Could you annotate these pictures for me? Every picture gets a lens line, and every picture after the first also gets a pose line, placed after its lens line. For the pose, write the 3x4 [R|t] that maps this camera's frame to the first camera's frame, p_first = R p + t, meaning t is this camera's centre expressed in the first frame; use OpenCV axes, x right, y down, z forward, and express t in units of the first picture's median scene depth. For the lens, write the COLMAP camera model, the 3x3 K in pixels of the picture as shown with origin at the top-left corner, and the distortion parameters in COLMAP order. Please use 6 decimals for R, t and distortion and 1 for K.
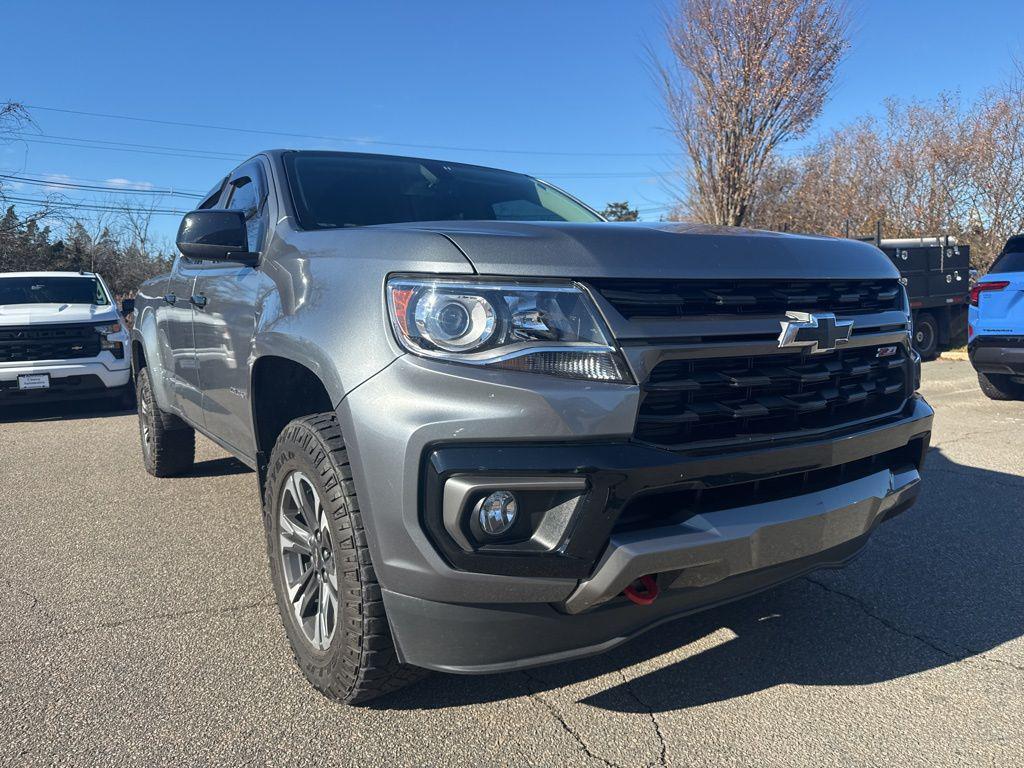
lens RADIAL K [[724.2, 0, 490.0], [0, 724.2, 381.4], [0, 0, 1]] dist [0.008812, -0.003884]
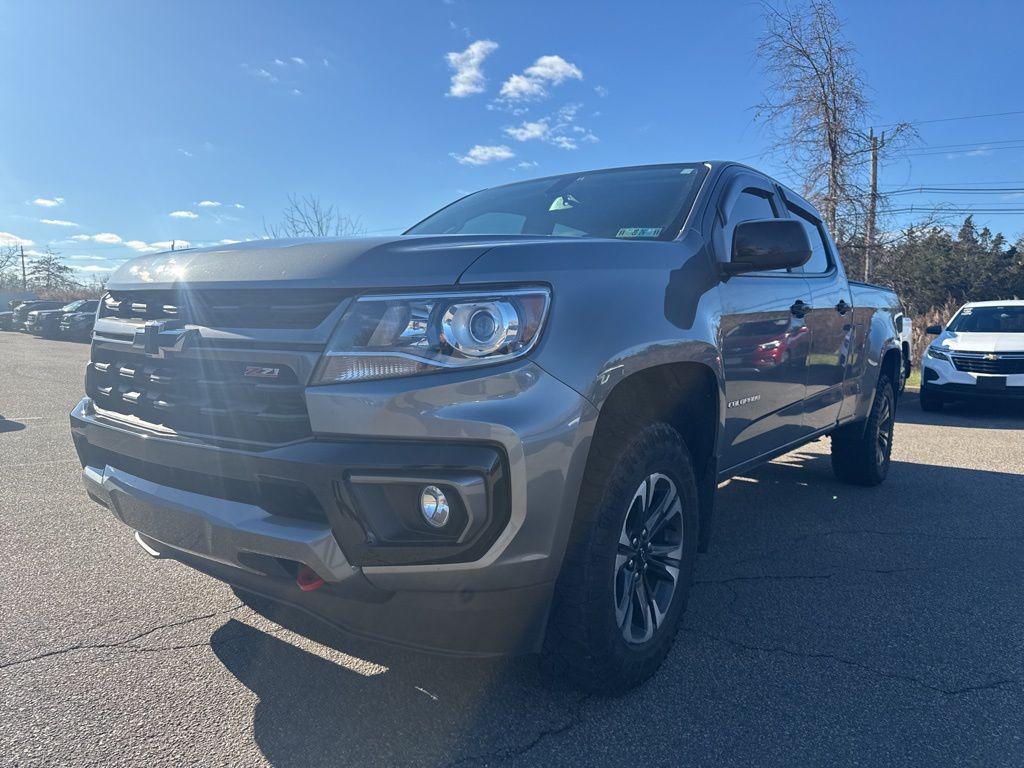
lens RADIAL K [[730.1, 0, 502.6], [0, 730.1, 384.6], [0, 0, 1]] dist [-0.003734, -0.001258]
pose [[0.360073, 0.112429, -0.926125, 1.506266], [-0.120246, 0.990024, 0.073435, -0.128684], [0.925142, 0.084921, 0.370001, 0.966769]]
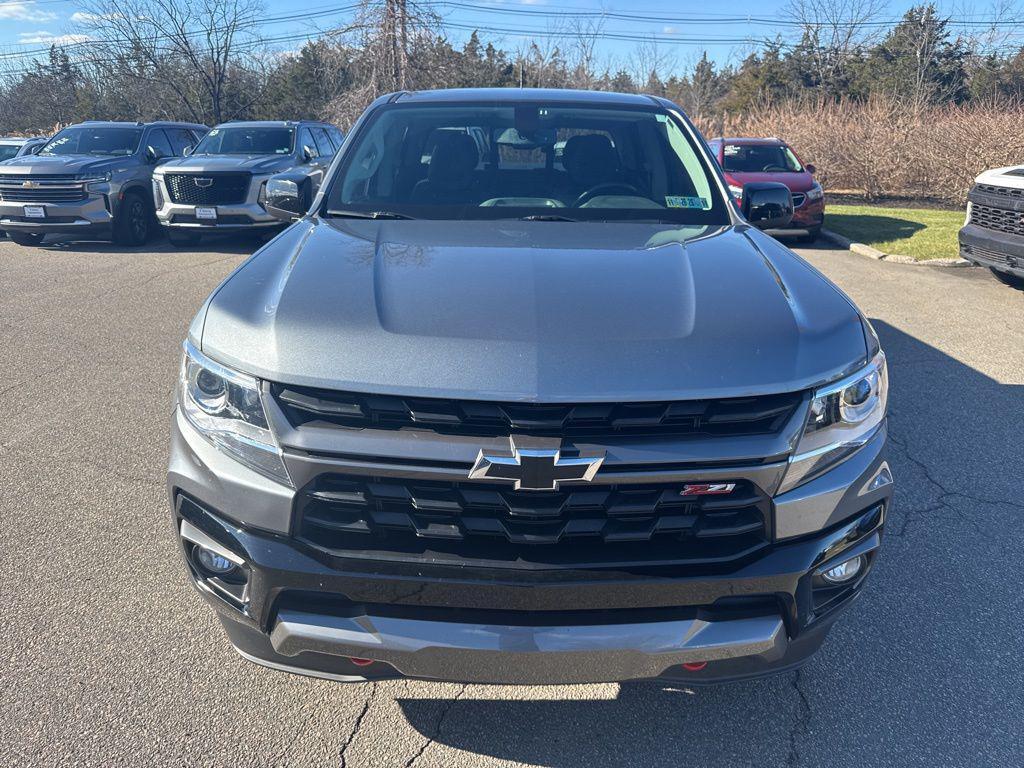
lens RADIAL K [[730.1, 0, 502.6], [0, 730.1, 384.6], [0, 0, 1]] dist [-0.003734, -0.001258]
pose [[0.843317, 0.207308, -0.495823, 0.746406], [-0.083770, 0.962034, 0.259754, -0.346085], [0.530848, -0.177520, 0.828666, 0.249288]]
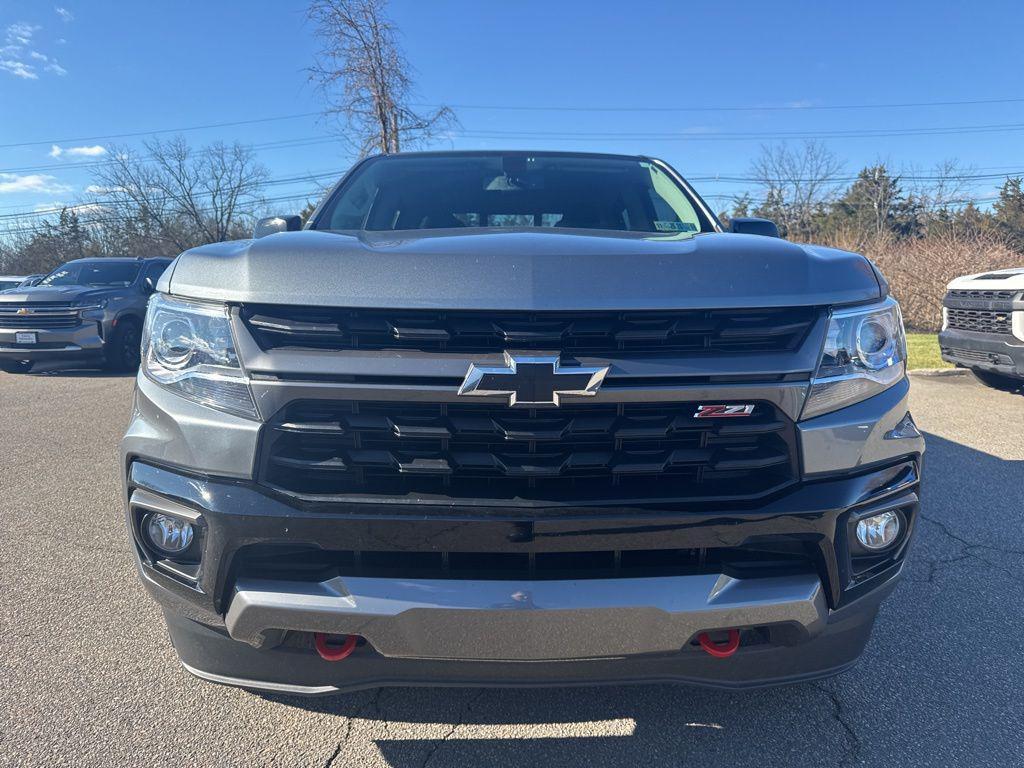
lens RADIAL K [[729.4, 0, 509.3], [0, 729.4, 385.1], [0, 0, 1]] dist [0.002847, -0.008286]
pose [[0.856328, 0.092430, -0.508094, 0.744282], [-0.072043, 0.995613, 0.059698, -0.095923], [0.511383, -0.014516, 0.859230, 0.286718]]
